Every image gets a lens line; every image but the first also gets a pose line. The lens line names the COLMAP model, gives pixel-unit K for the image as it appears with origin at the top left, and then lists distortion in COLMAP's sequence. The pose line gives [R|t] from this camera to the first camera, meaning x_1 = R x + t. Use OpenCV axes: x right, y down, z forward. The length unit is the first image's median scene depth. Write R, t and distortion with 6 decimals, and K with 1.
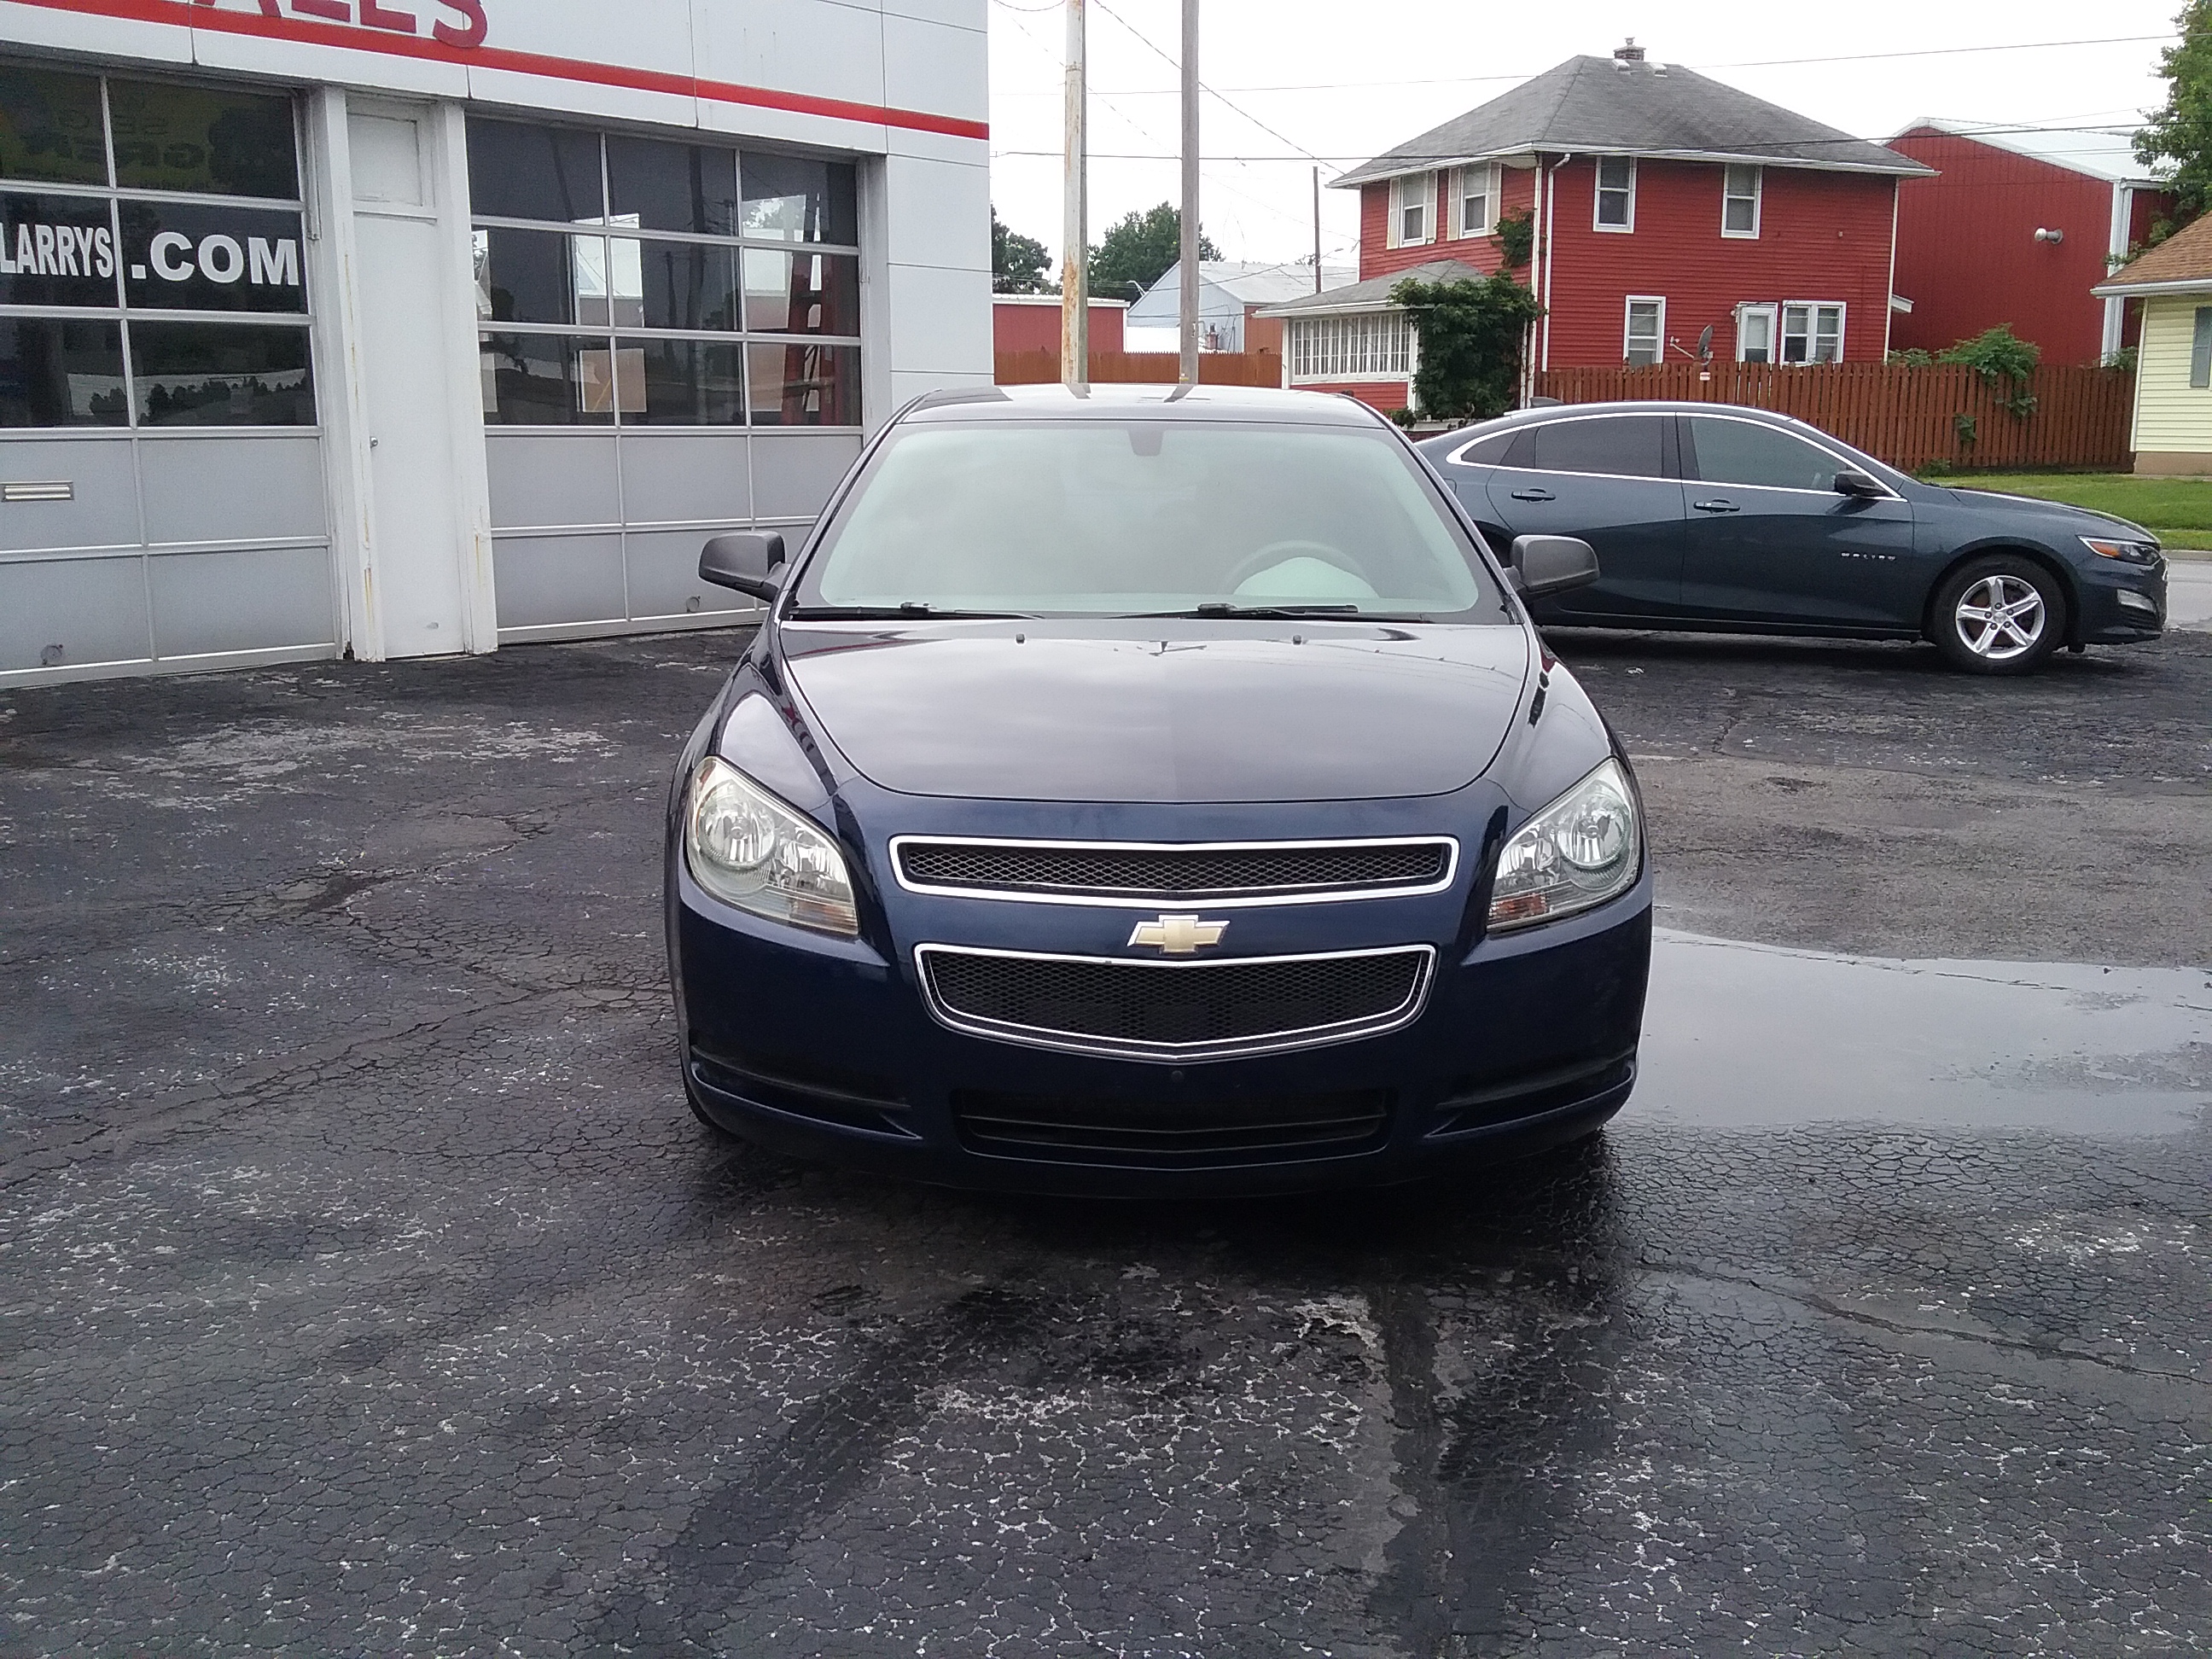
lens RADIAL K [[2035.4, 0, 1160.0], [0, 2035.4, 826.3], [0, 0, 1]] dist [0.071178, -0.150416]
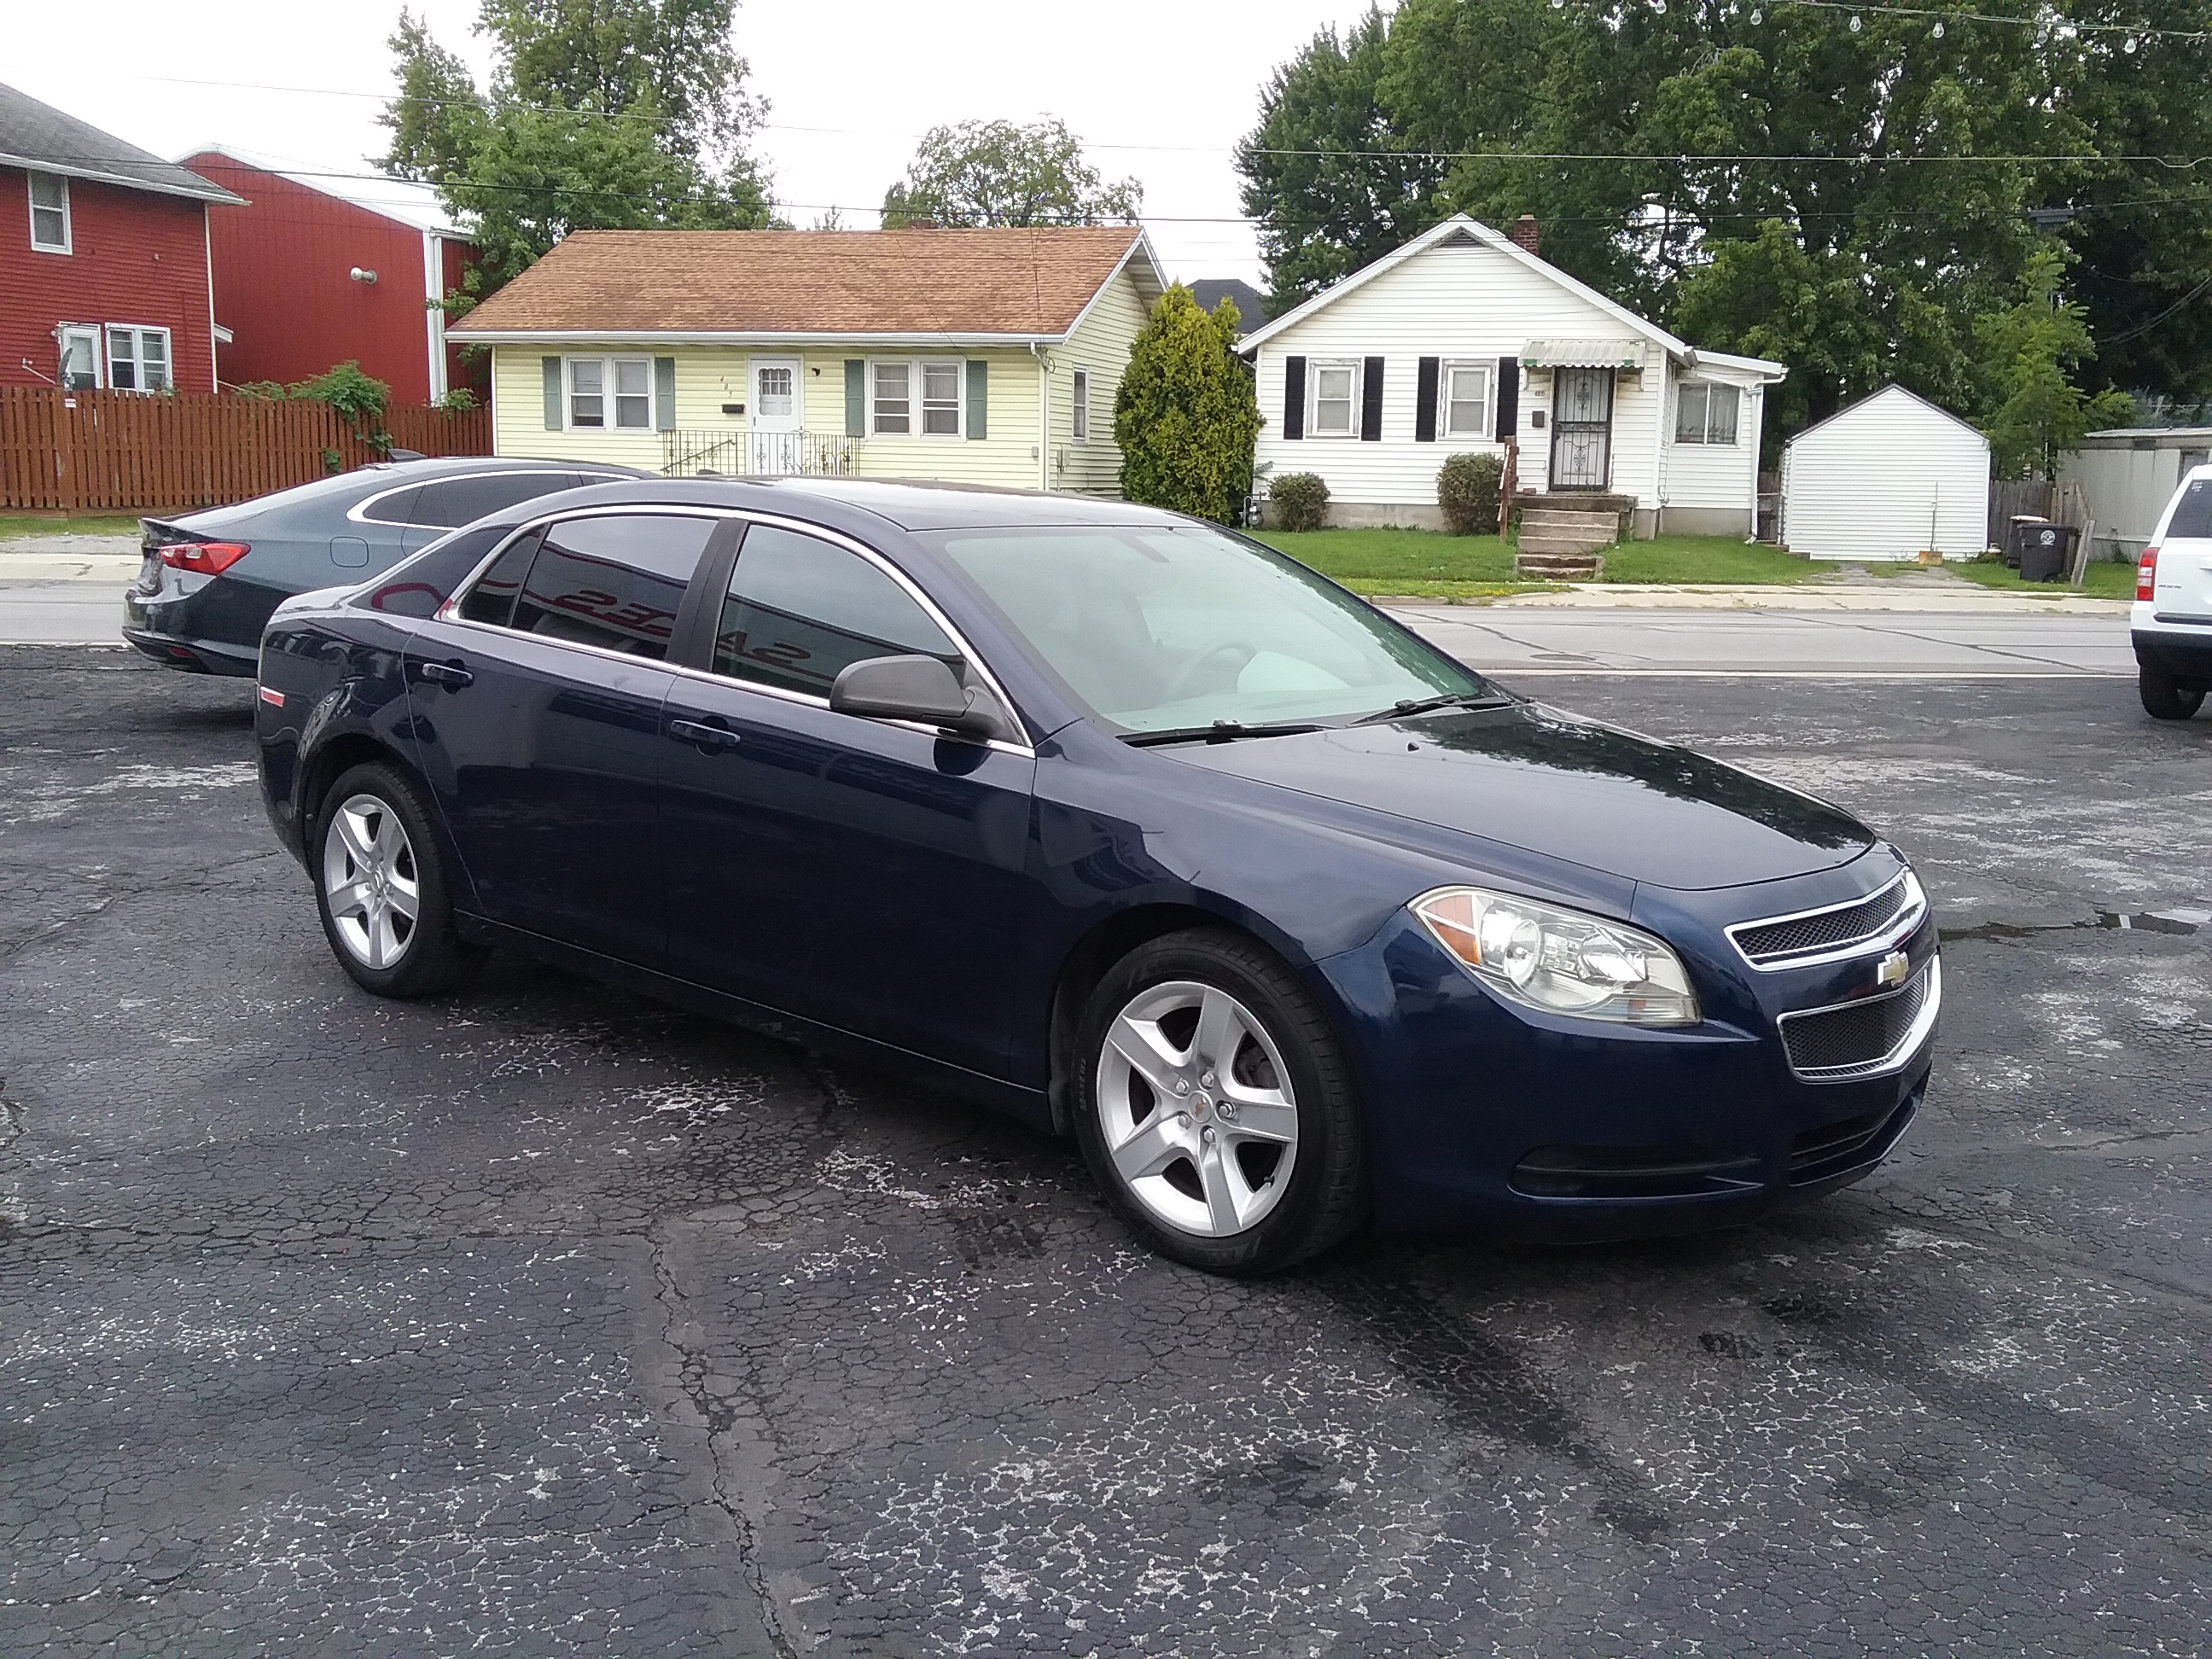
lens RADIAL K [[2035.4, 0, 1160.0], [0, 2035.4, 826.3], [0, 0, 1]] dist [0.071178, -0.150416]
pose [[0.669313, -0.115116, 0.734008, -0.092908], [0.123925, 0.991382, 0.042478, -0.010964], [-0.732573, 0.062531, 0.677811, 0.036261]]
